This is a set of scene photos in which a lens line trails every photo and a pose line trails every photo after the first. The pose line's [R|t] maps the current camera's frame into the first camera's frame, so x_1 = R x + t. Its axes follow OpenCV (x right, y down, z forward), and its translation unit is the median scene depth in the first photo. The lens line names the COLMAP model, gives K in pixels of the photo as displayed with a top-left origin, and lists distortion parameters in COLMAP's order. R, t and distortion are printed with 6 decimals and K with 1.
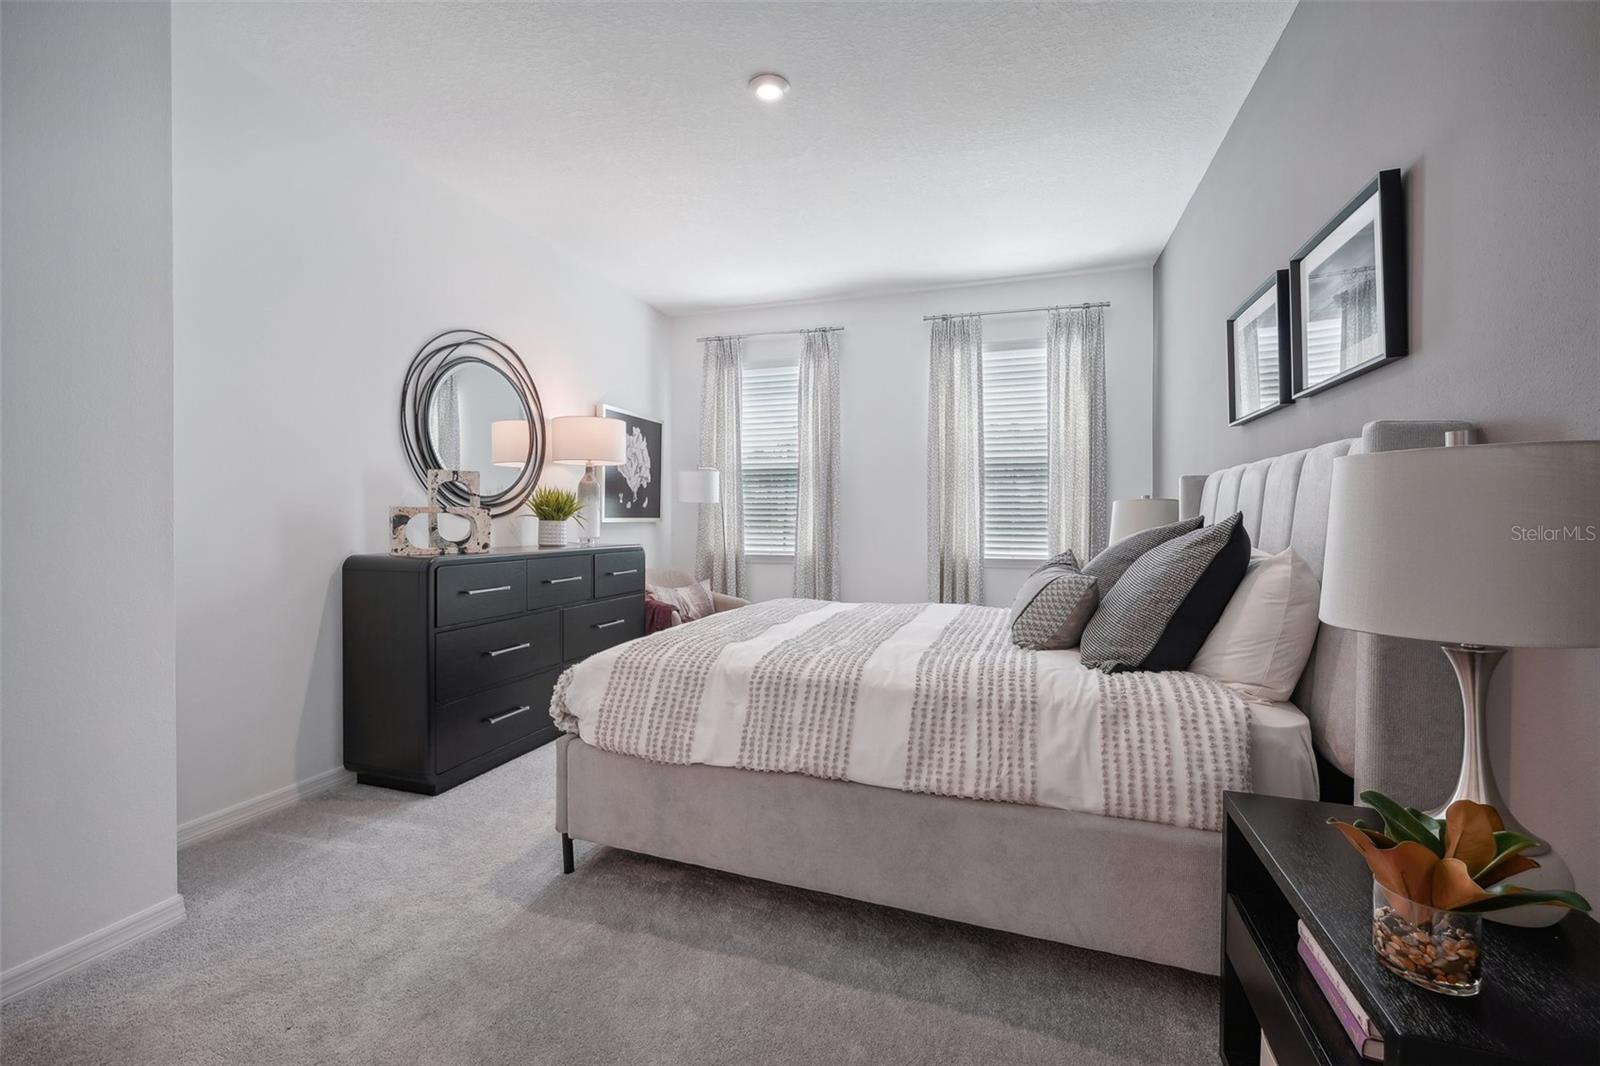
lens RADIAL K [[657.2, 0, 803.3], [0, 657.2, 520.7], [0, 0, 1]] dist [-0.004432, 0.000136]
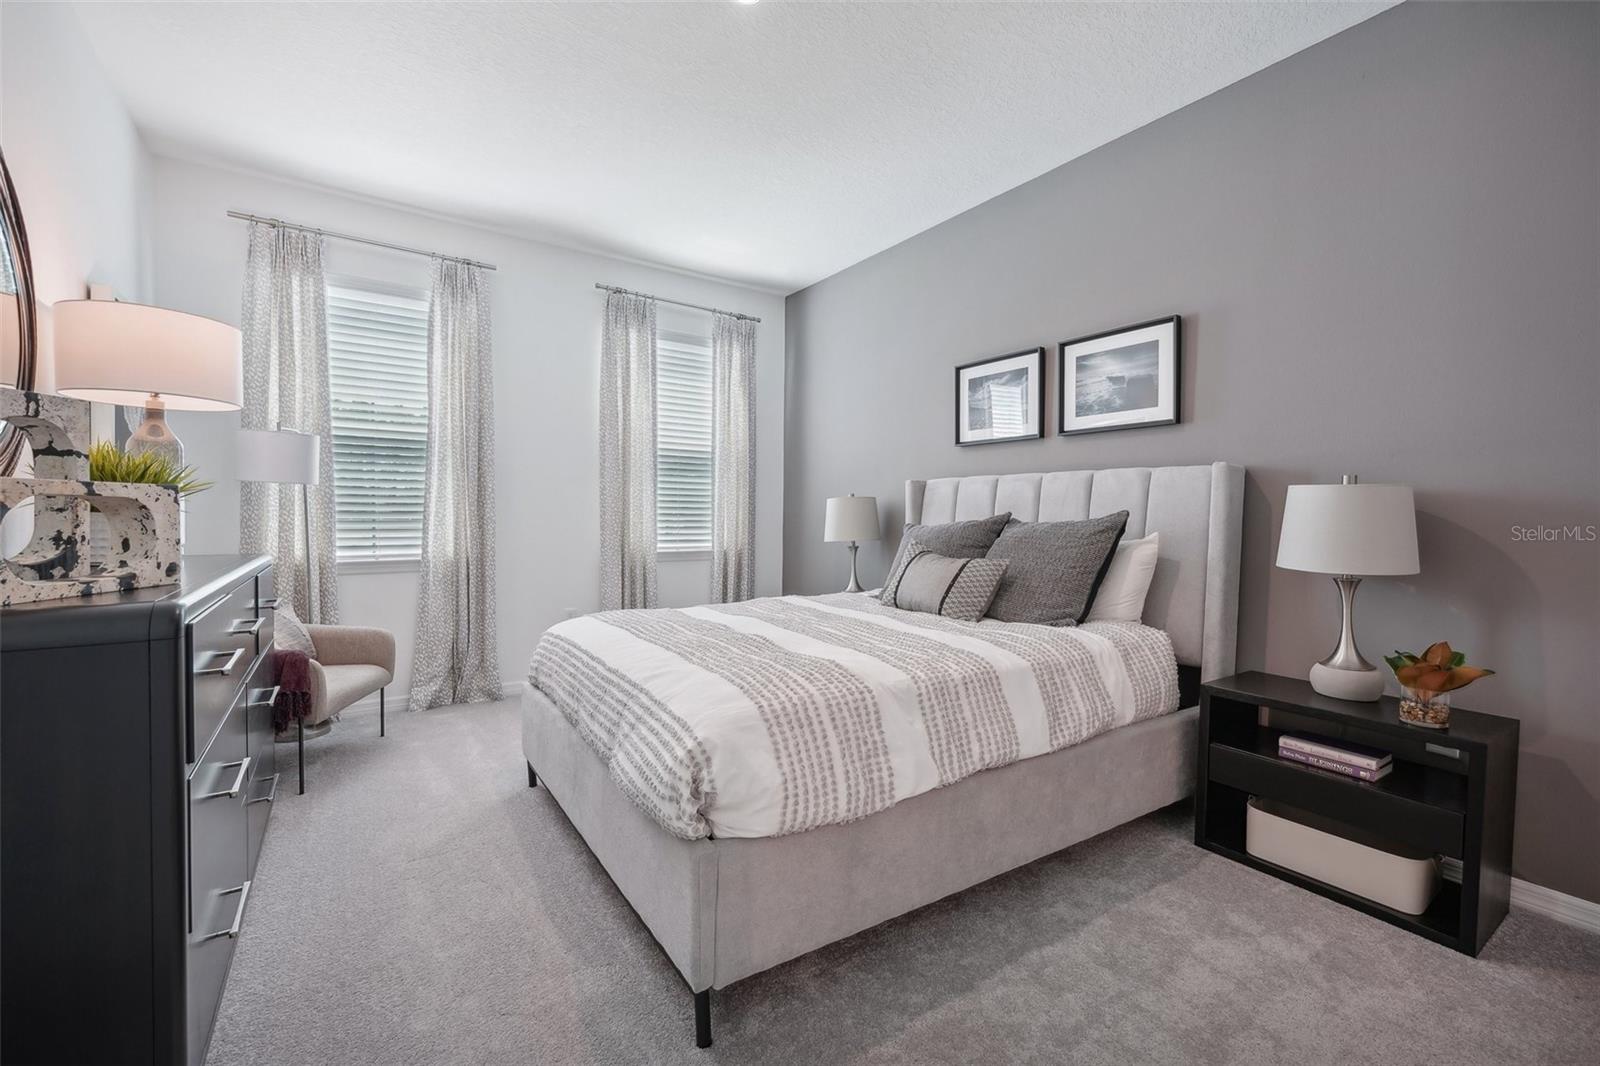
lens RADIAL K [[657.2, 0, 801.4], [0, 657.2, 532.9], [0, 0, 1]] dist [-0.004432, 0.000136]
pose [[0.611864, -0.021894, 0.790660, -0.383046], [-0.004685, 0.999499, 0.031303, -0.002248], [-0.790949, -0.022858, 0.611455, 0.247409]]
